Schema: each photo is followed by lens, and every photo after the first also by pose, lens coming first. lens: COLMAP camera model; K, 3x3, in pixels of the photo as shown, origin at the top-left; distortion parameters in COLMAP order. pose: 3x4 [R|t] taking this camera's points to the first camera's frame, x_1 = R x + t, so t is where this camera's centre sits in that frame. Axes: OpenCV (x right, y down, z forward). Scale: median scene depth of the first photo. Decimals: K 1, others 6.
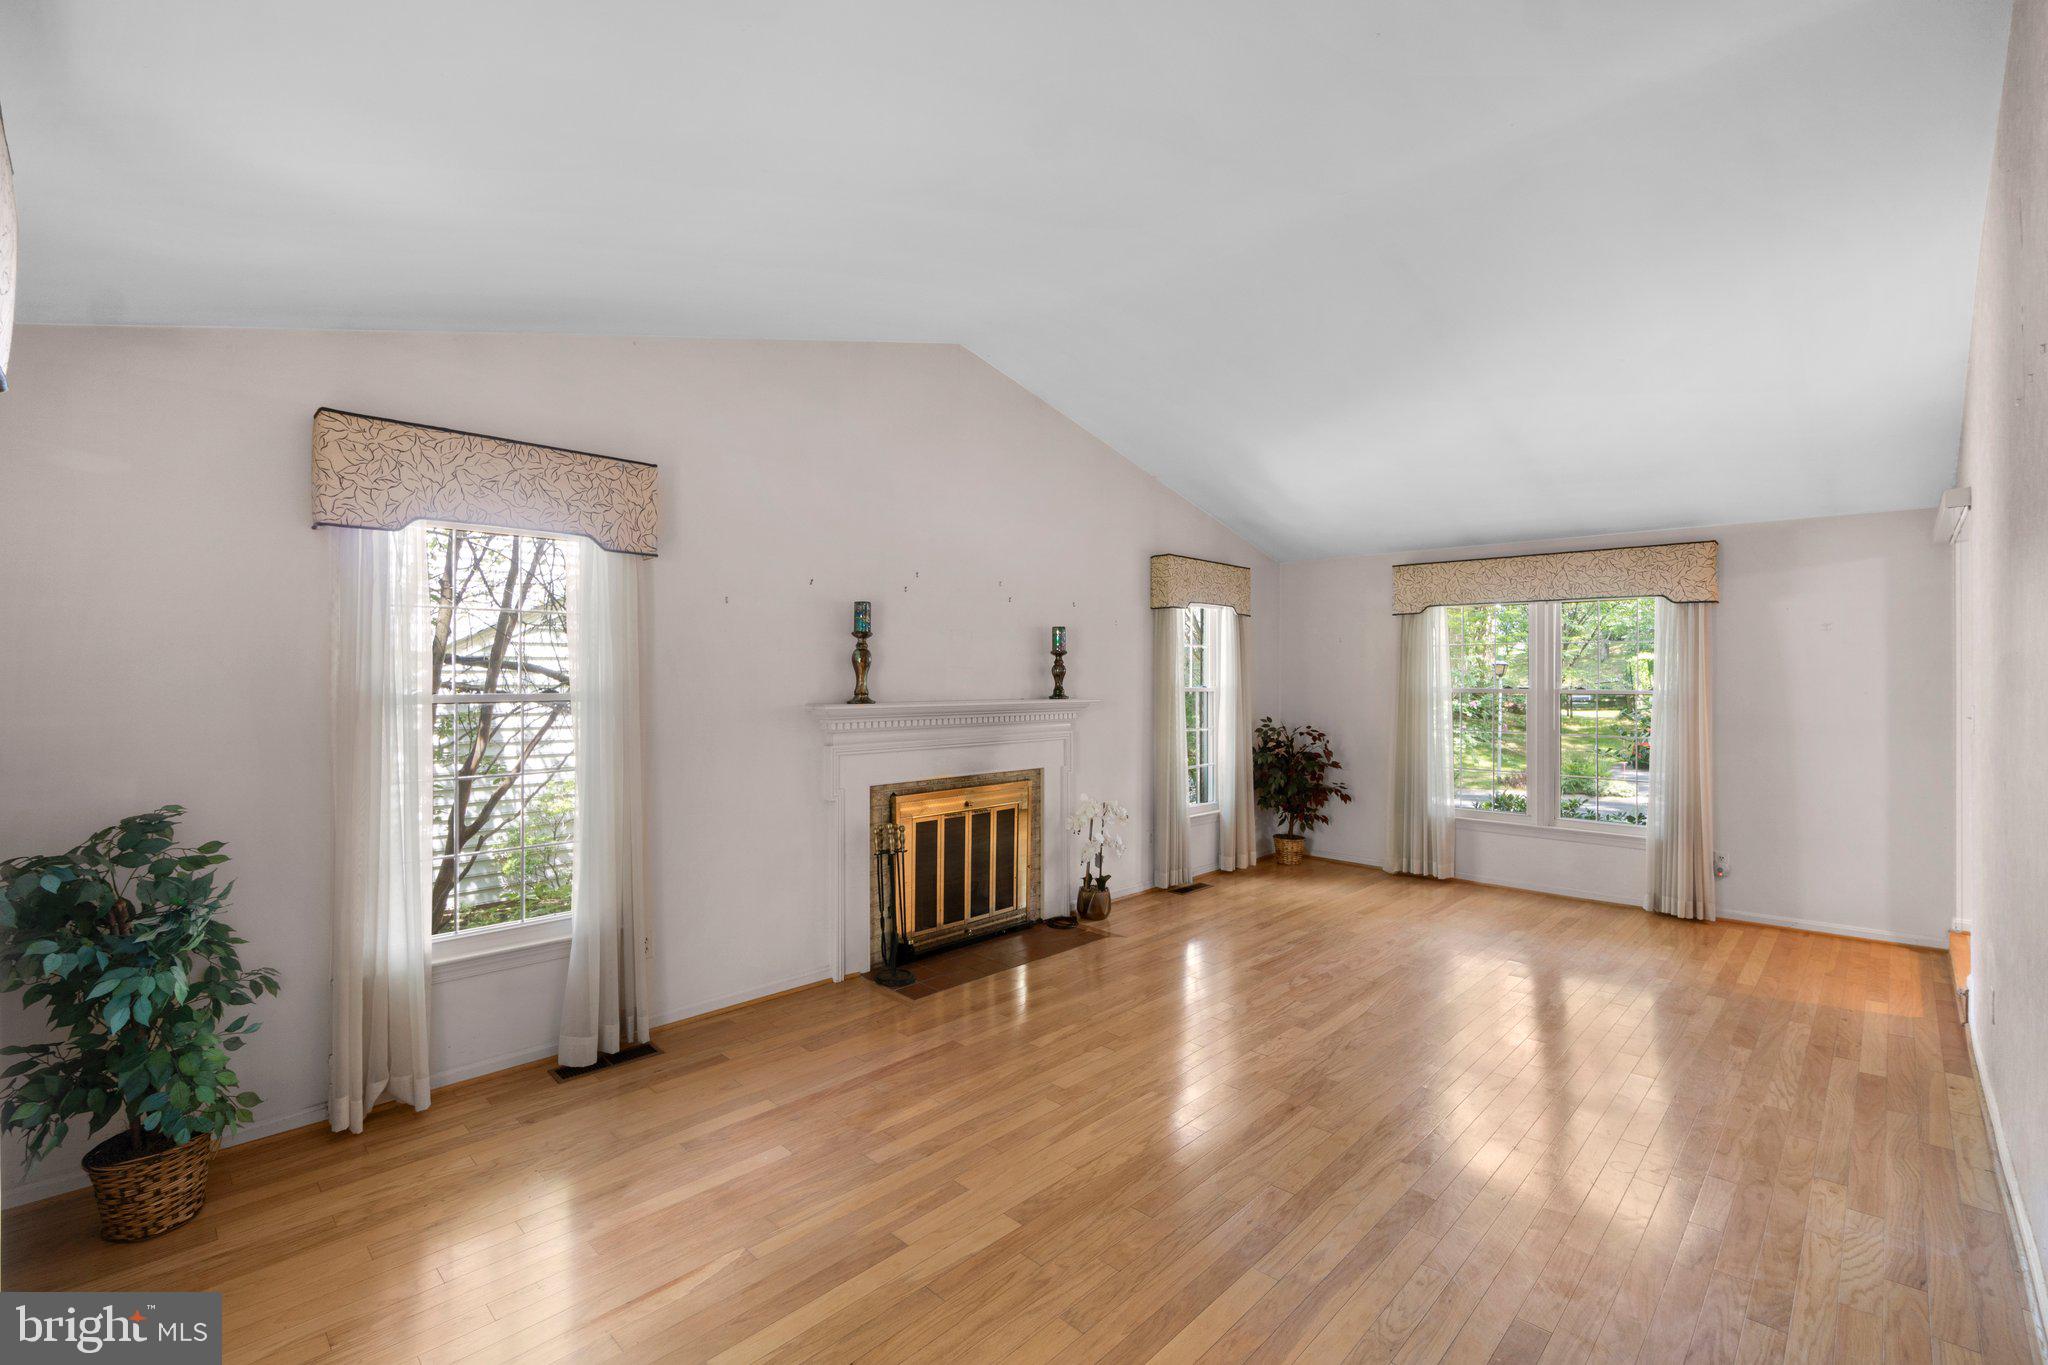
lens RADIAL K [[898.4, 0, 1028.1], [0, 898.4, 668.7], [0, 0, 1]] dist [-0.000887, 0.000334]
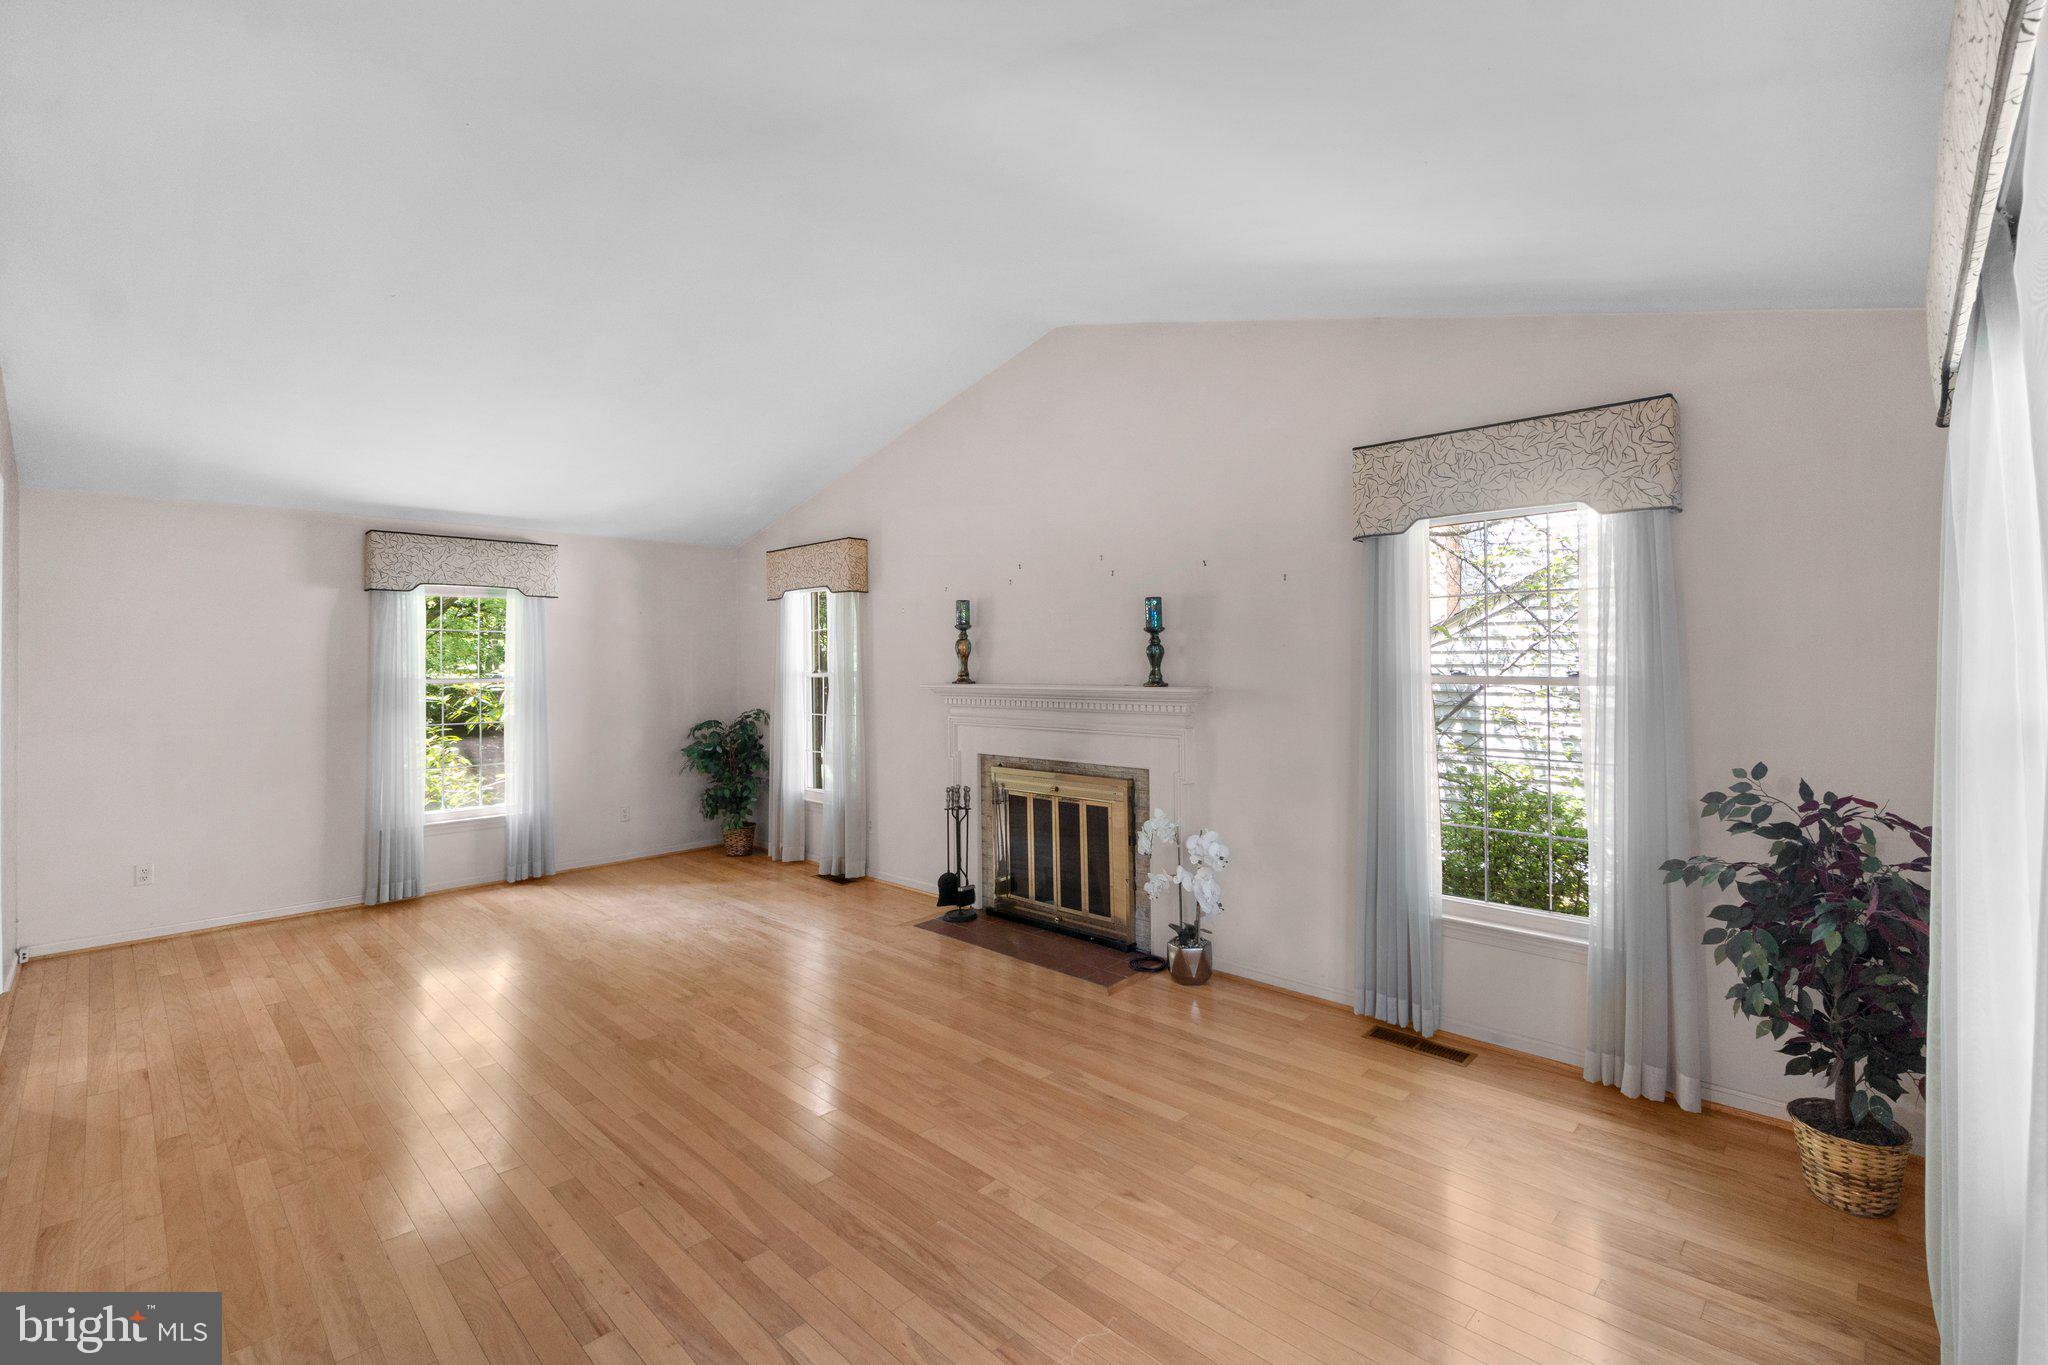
lens RADIAL K [[898.4, 0, 1028.1], [0, 898.4, 668.7], [0, 0, 1]] dist [-0.000887, 0.000334]
pose [[0.001027, 0.007772, -0.999969, 0.892019], [0.019686, 0.999776, 0.007790, 0.009581], [0.999806, -0.019694, 0.000874, 0.945022]]
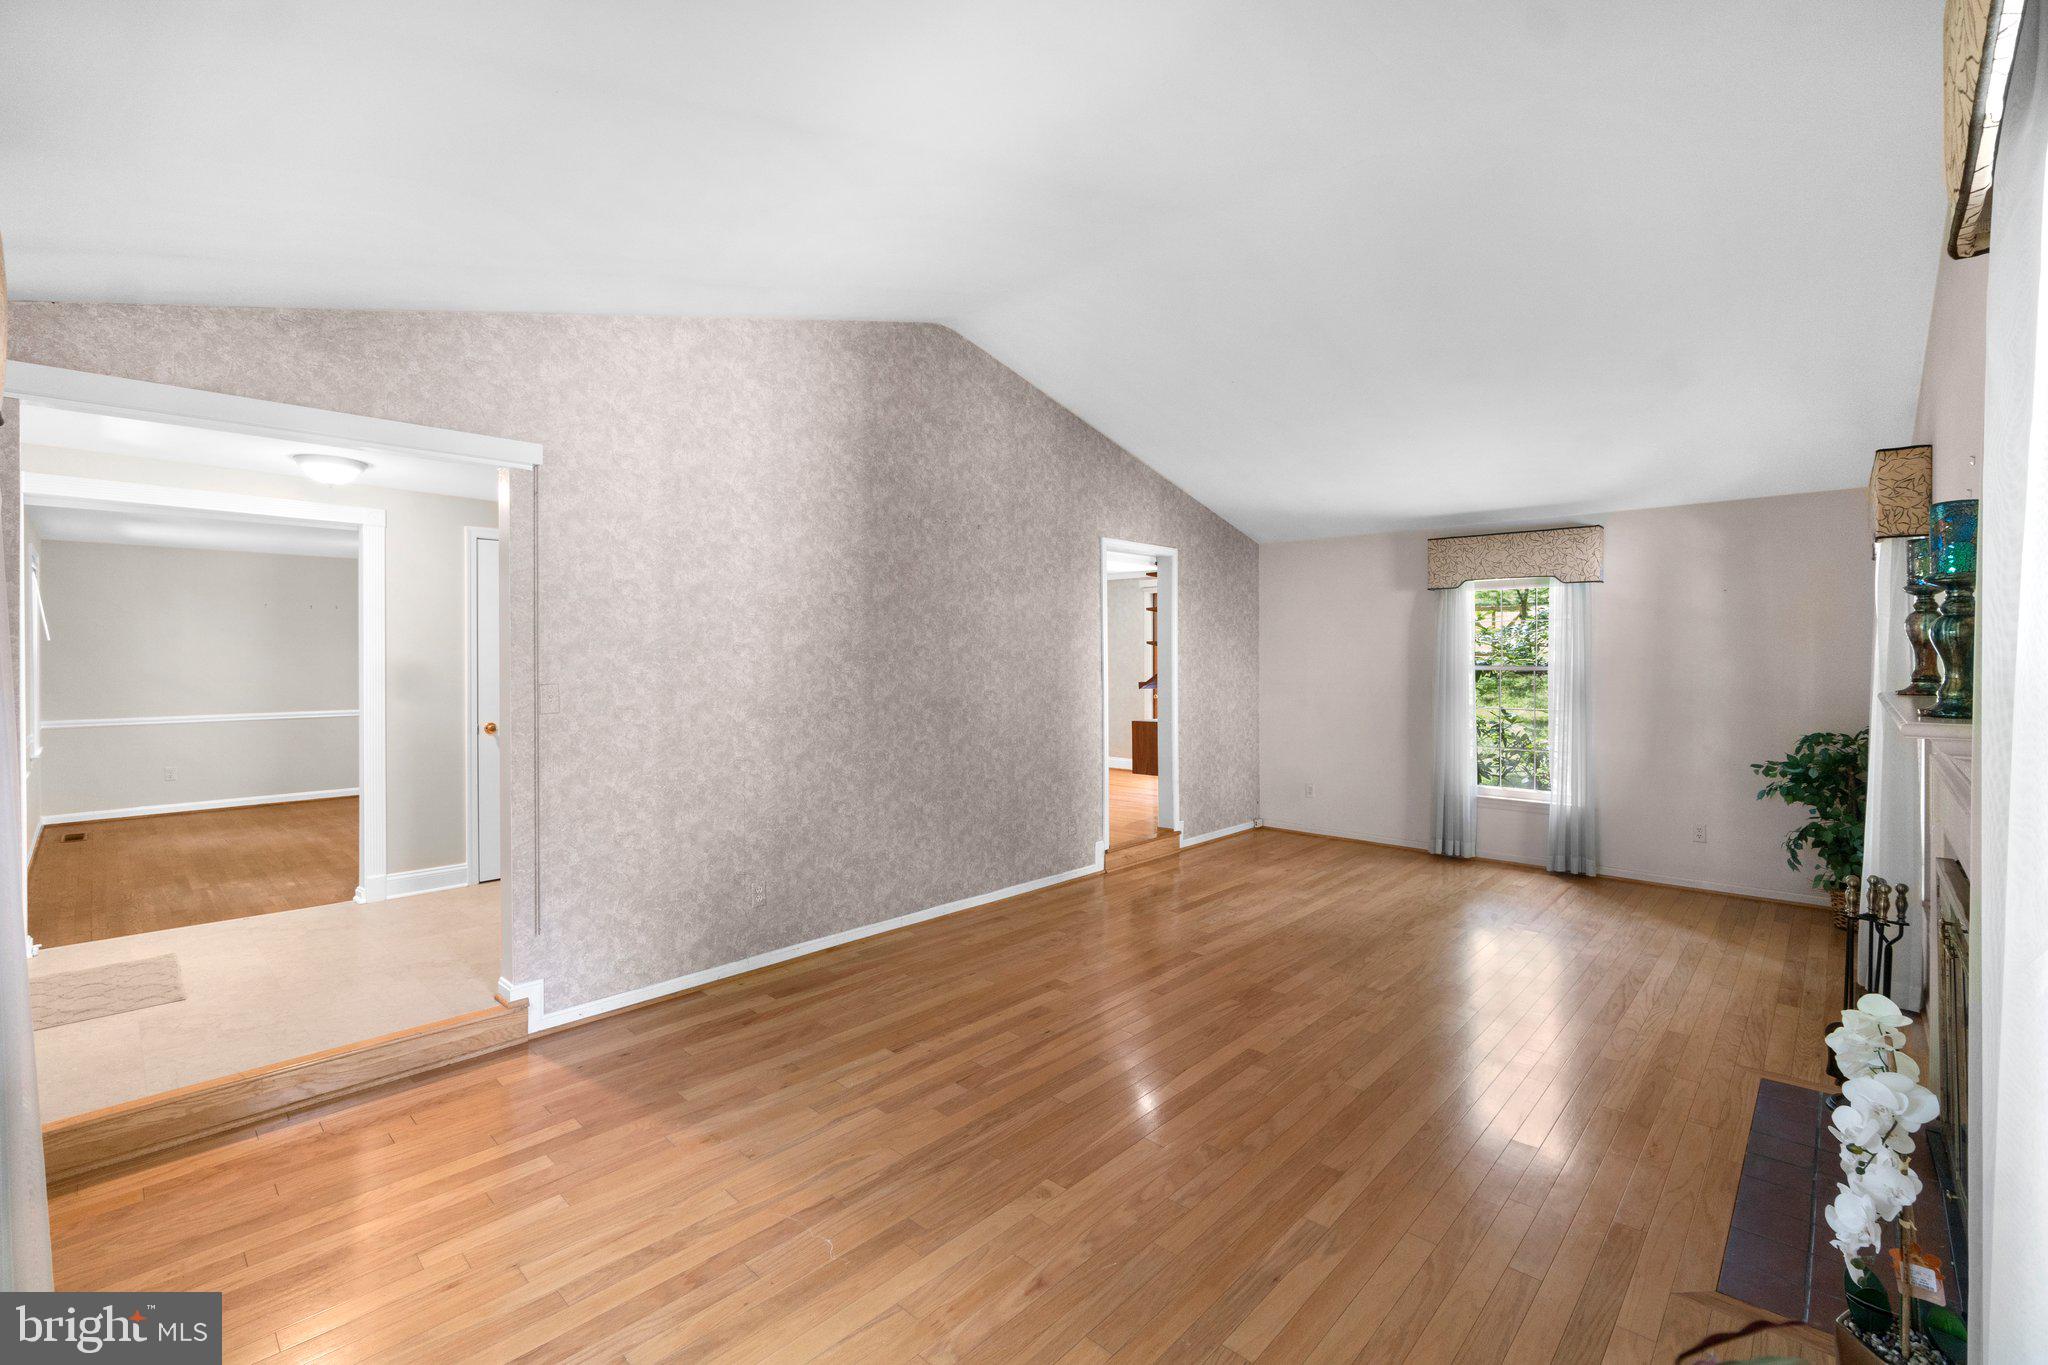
lens RADIAL K [[886.2, 0, 1037.8], [0, 886.2, 650.5], [0, 0, 1]] dist [0.000685, 0.000734]
pose [[-0.999607, -0.000126, -0.028025, 0.412033], [0.000314, 0.999877, -0.015695, 0.014997], [0.028023, -0.015697, -0.999484, 1.414360]]
